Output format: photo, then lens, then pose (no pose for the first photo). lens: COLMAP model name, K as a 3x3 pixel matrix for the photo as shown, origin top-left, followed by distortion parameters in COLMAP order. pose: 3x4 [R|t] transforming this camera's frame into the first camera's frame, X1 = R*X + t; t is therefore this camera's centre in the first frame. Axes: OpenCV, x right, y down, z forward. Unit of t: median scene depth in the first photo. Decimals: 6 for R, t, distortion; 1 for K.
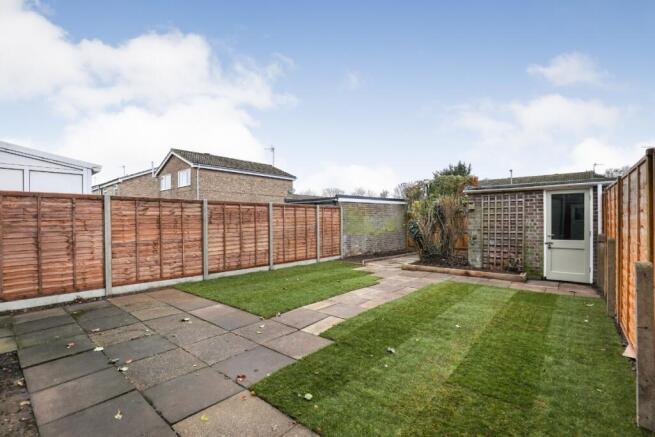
lens RADIAL K [[309.7, 0, 320.7], [0, 309.7, 220.3], [0, 0, 1]] dist [-0.024250, -0.000169]
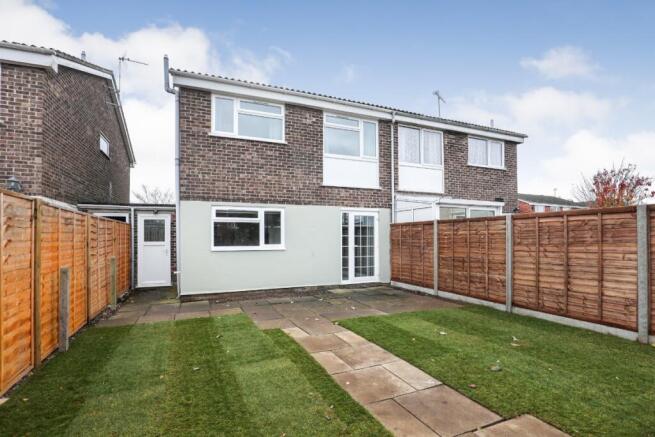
lens RADIAL K [[309.7, 0, 331.1], [0, 309.7, 237.0], [0, 0, 1]] dist [-0.024250, -0.000169]
pose [[-0.424126, 0.004686, -0.905591, 0.530719], [0.006870, 0.999974, 0.001957, -0.010975], [0.905577, -0.005392, -0.424147, 0.856065]]
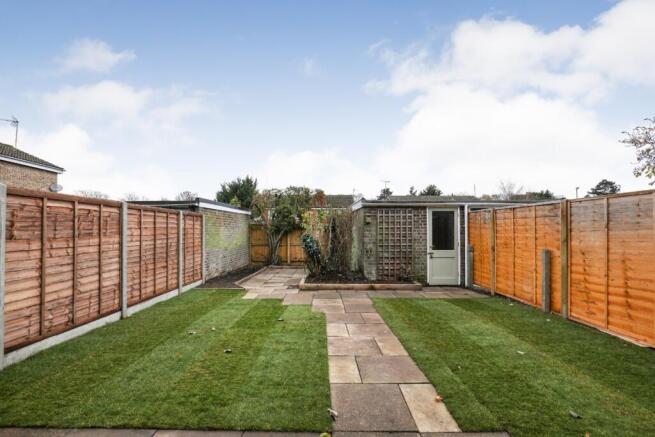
lens RADIAL K [[309.7, 0, 329.4], [0, 309.7, 223.9], [0, 0, 1]] dist [-0.024250, -0.000169]
pose [[0.748596, 0.022098, 0.662658, -0.287423], [-0.004726, 0.999597, -0.027996, -0.001510], [-0.663009, 0.017826, 0.748399, 0.352777]]
